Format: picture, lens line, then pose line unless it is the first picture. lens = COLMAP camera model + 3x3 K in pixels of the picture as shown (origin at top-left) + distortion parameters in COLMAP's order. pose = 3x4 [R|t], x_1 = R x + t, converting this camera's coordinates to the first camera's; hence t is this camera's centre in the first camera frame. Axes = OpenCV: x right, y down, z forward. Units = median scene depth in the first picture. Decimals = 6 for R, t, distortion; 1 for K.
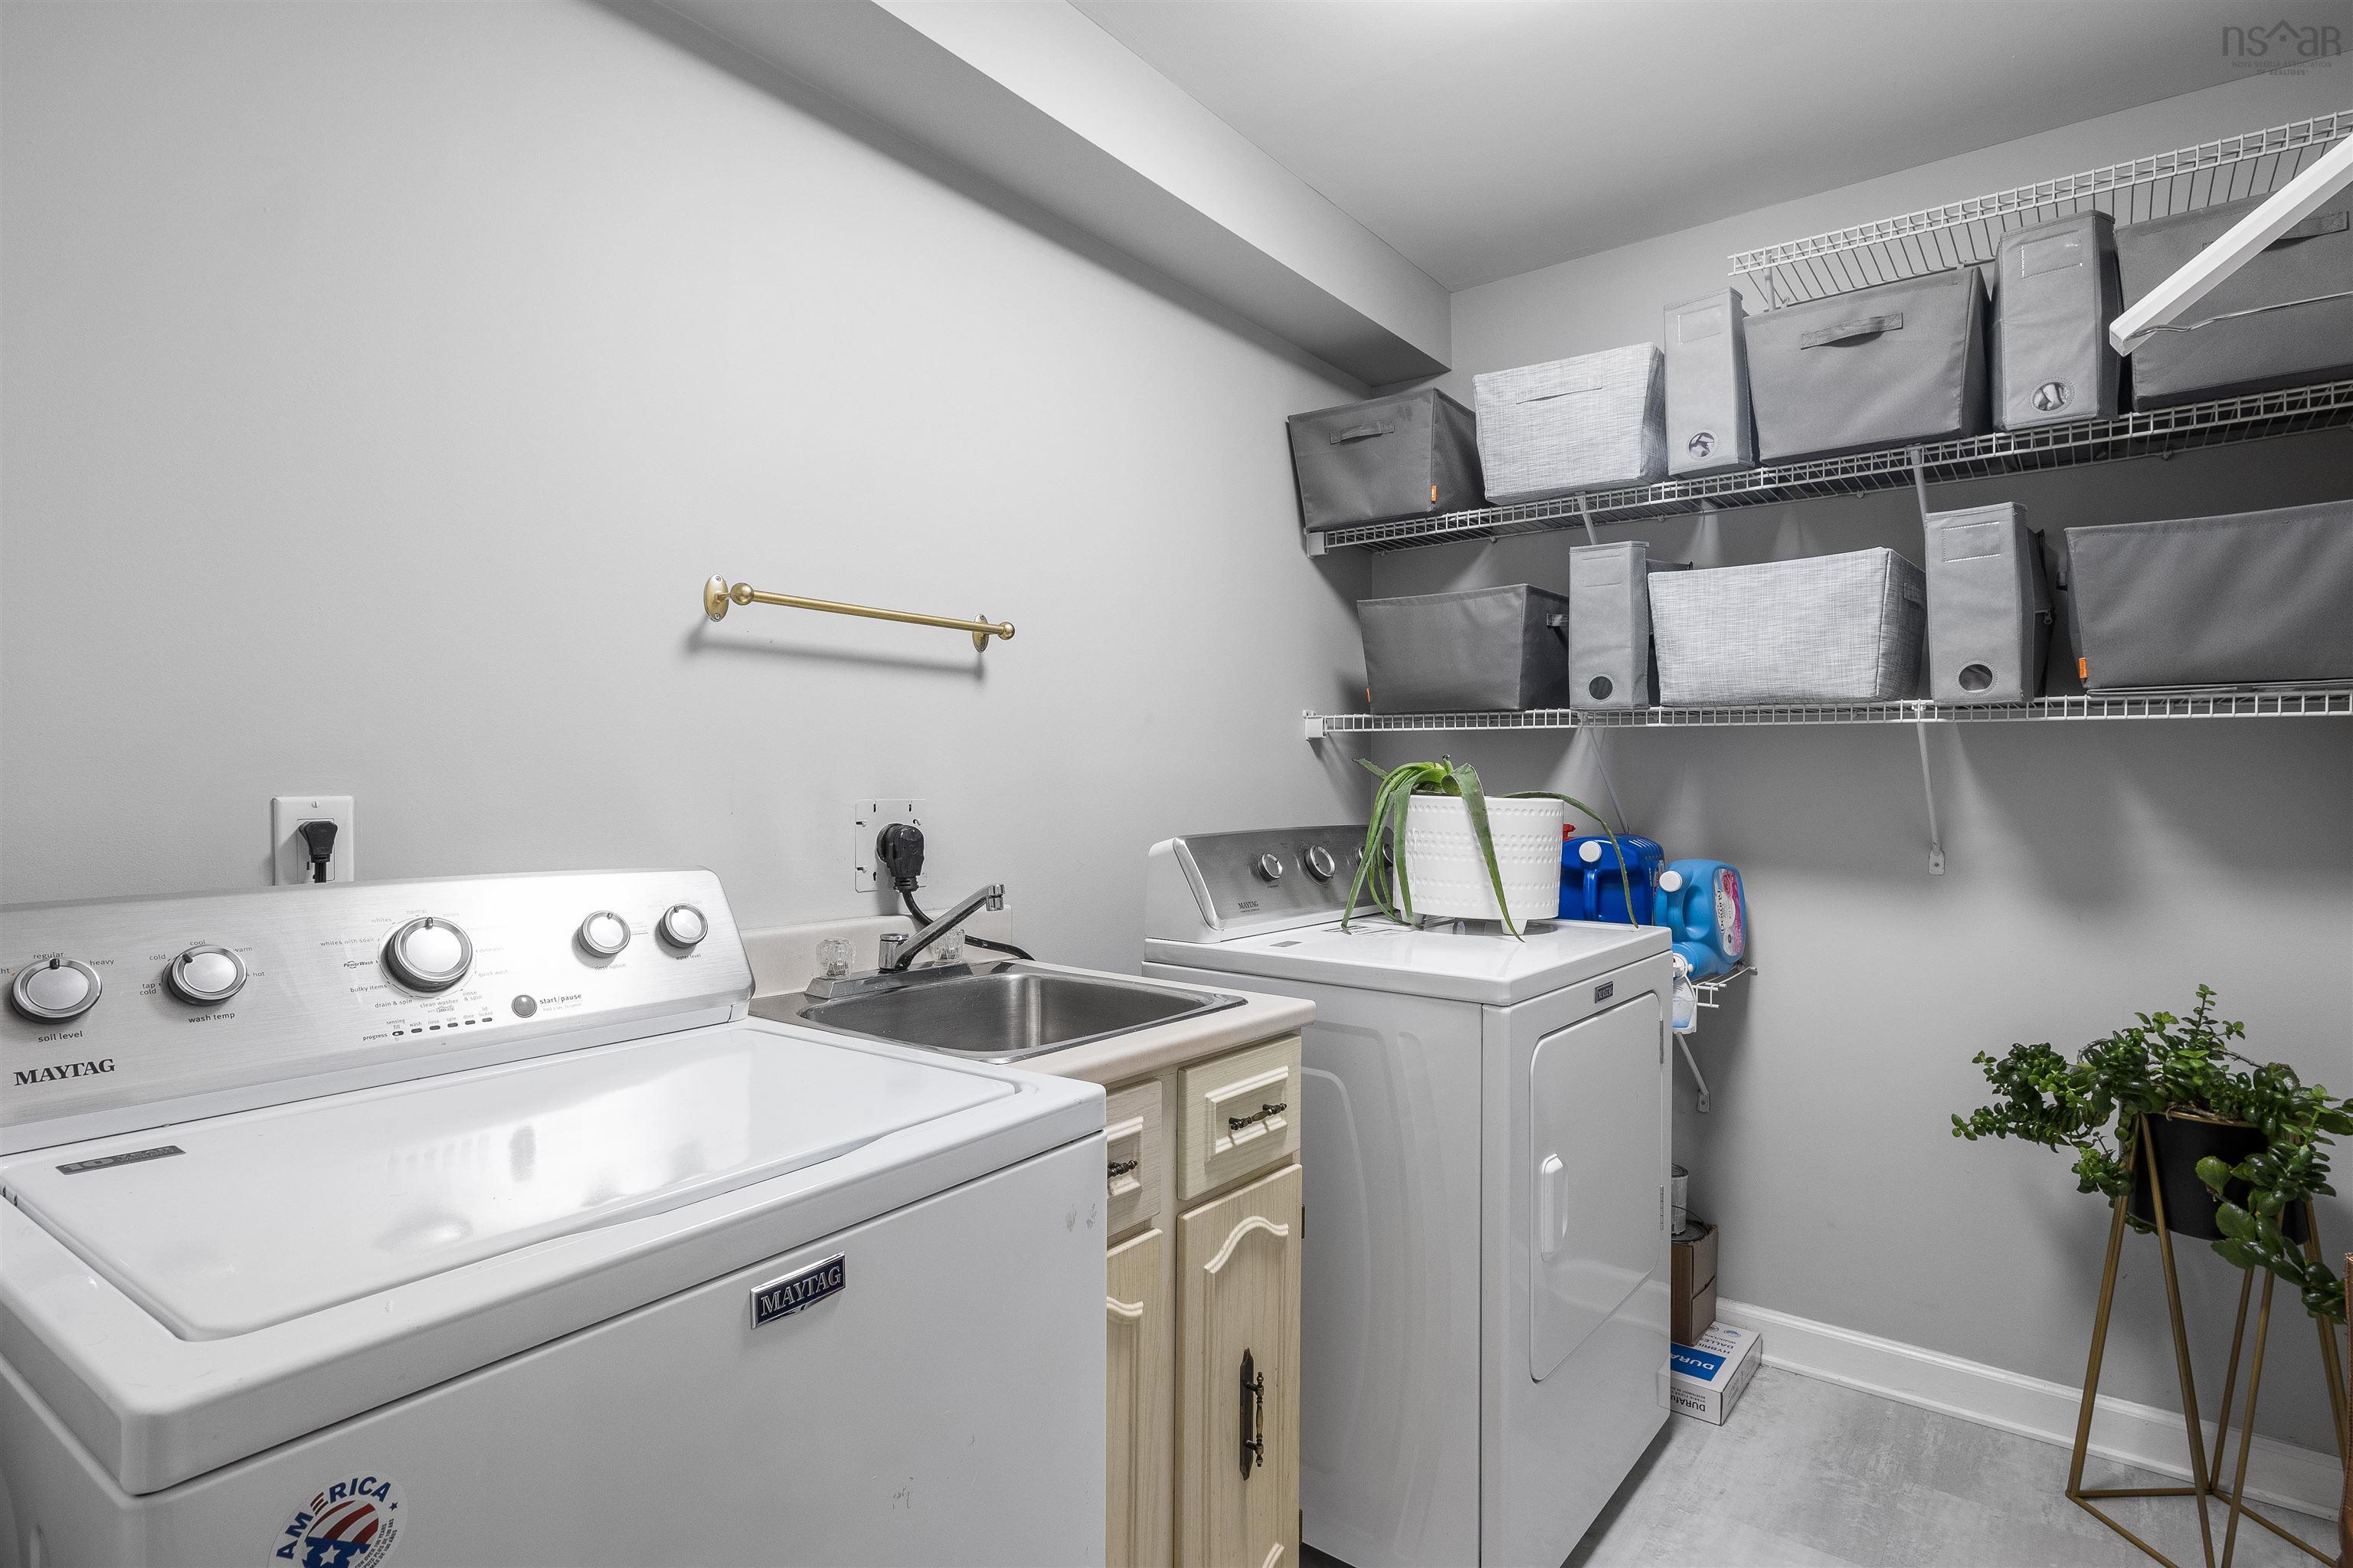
lens RADIAL K [[1196.6, 0, 1178.2], [0, 1196.6, 788.3], [0, 0, 1]] dist [-0.002854, 0.001721]
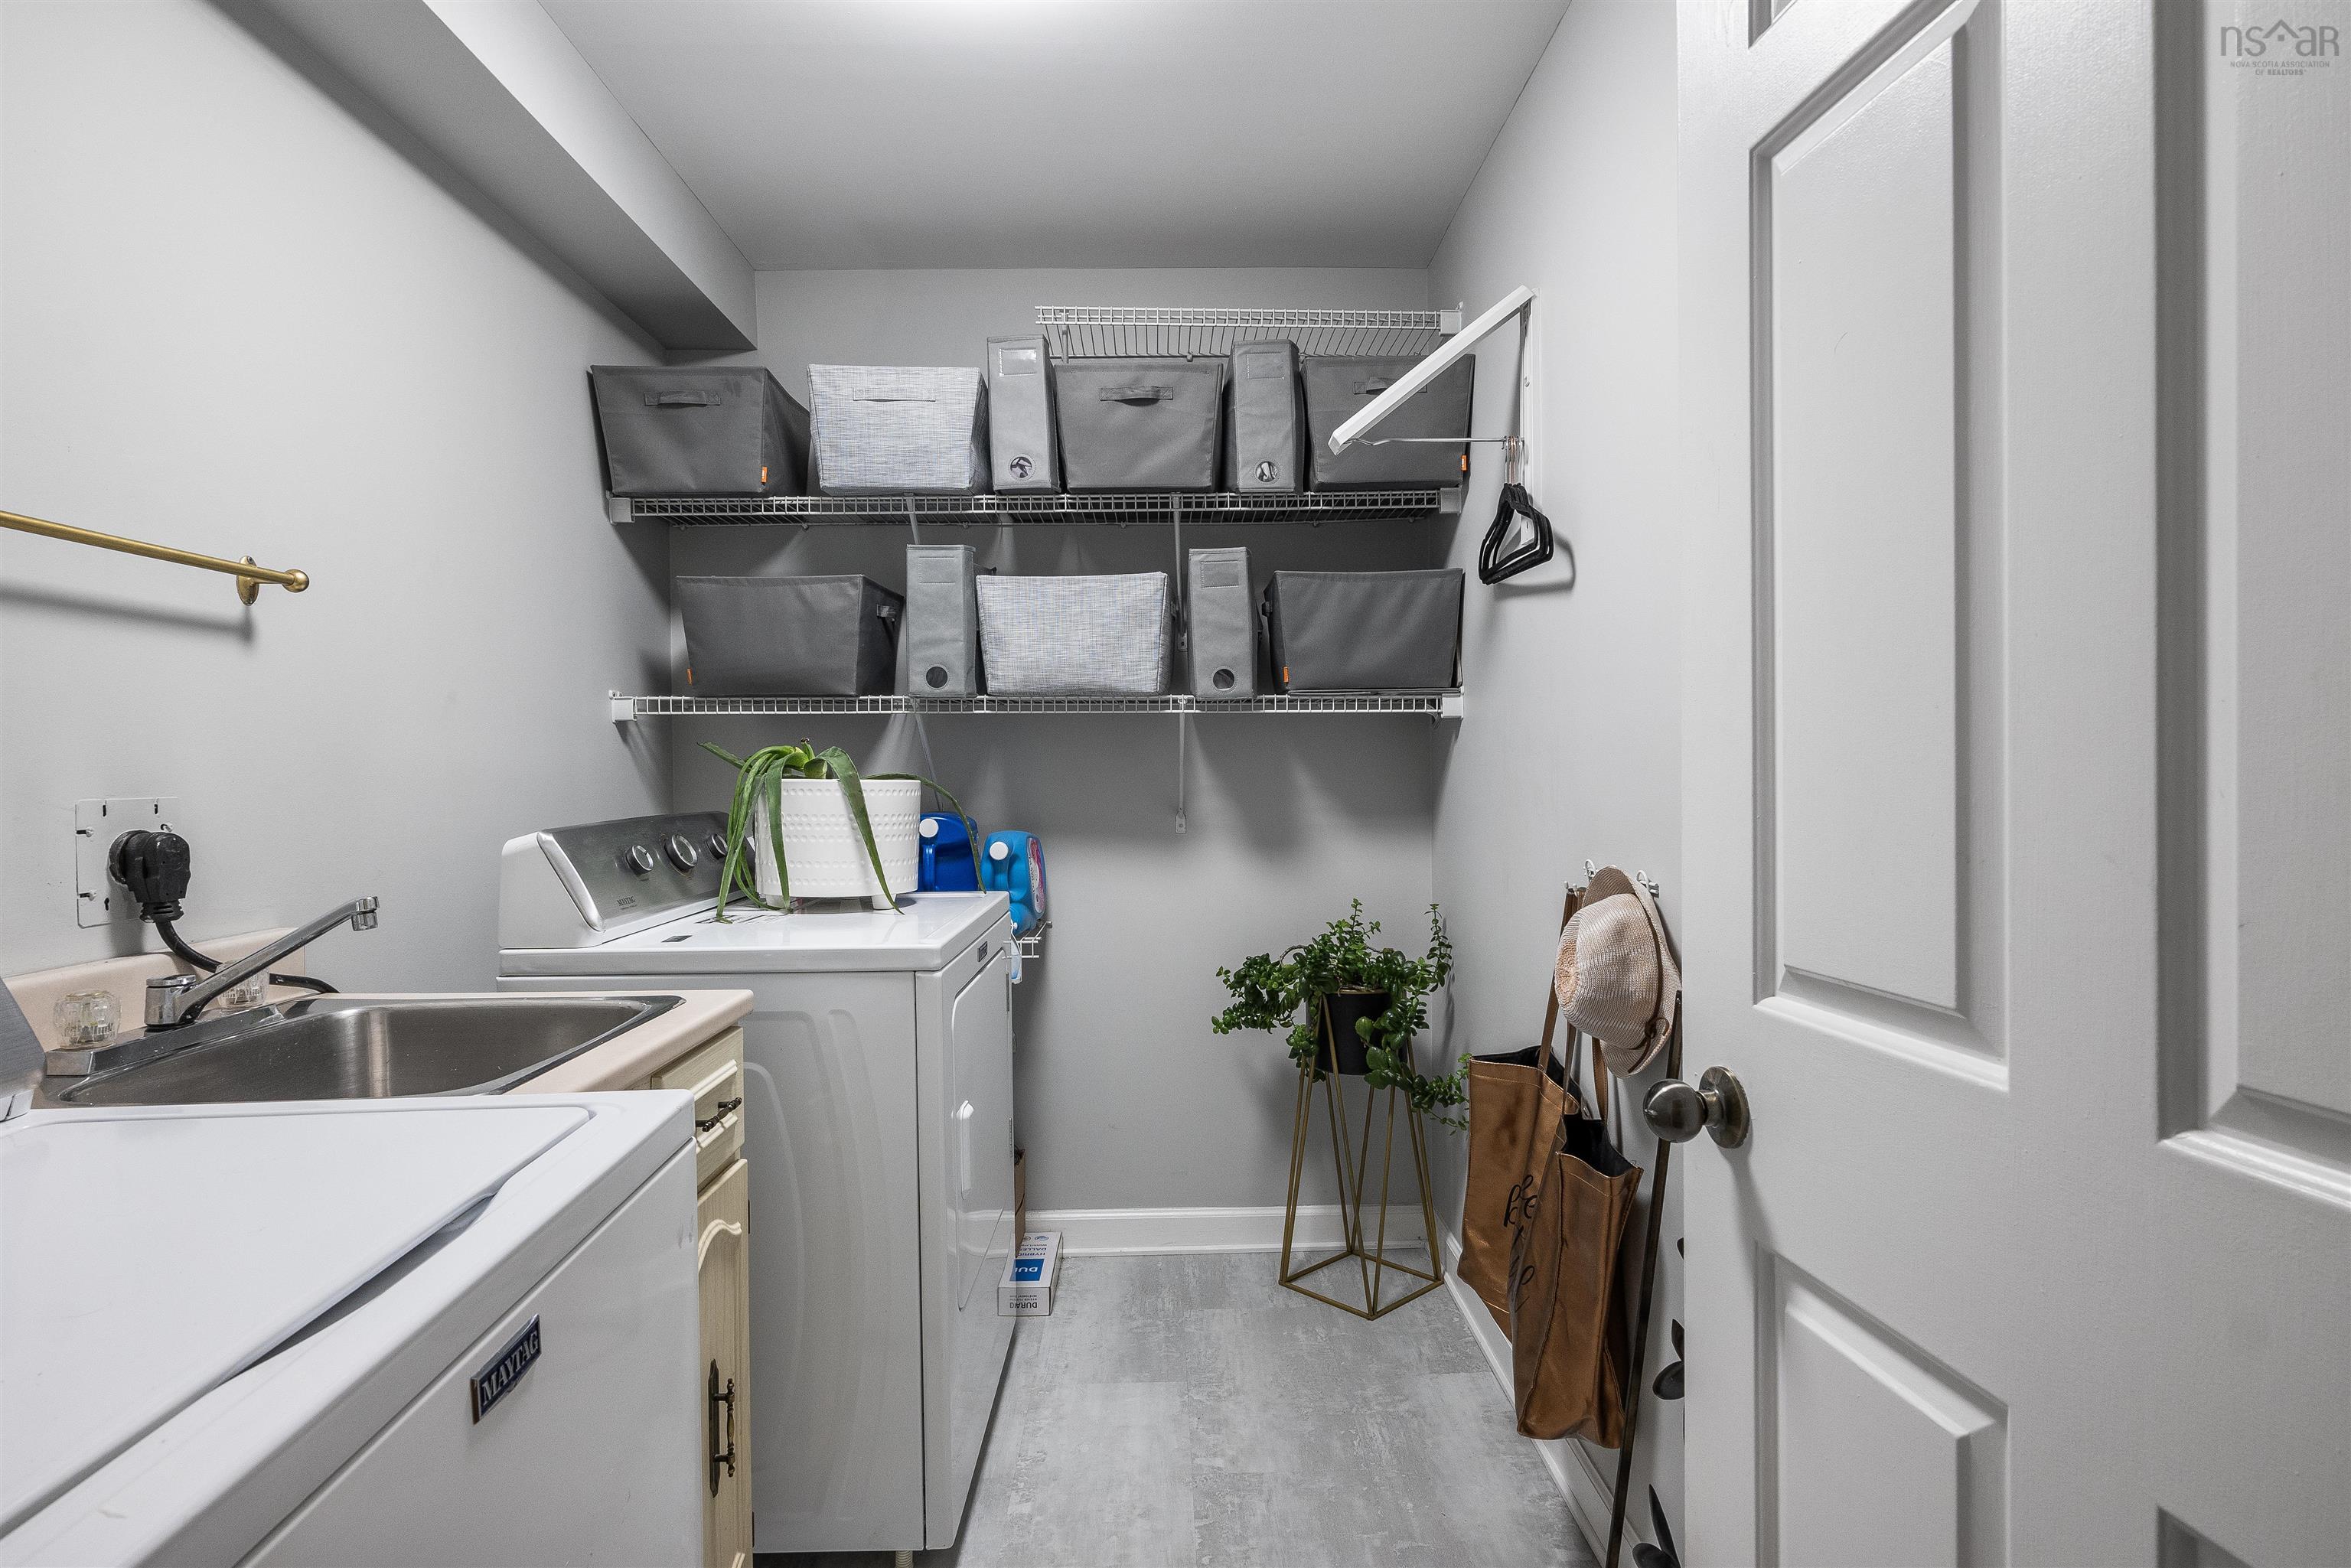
lens RADIAL K [[1202.7, 0, 1183.1], [0, 1202.7, 784.0], [0, 0, 1]] dist [-0.018923, 0.015358]
pose [[0.769773, -0.023420, 0.637888, -0.197424], [0.018787, 0.999725, 0.014034, 0.002358], [-0.638041, 0.001181, 0.770001, 0.019578]]
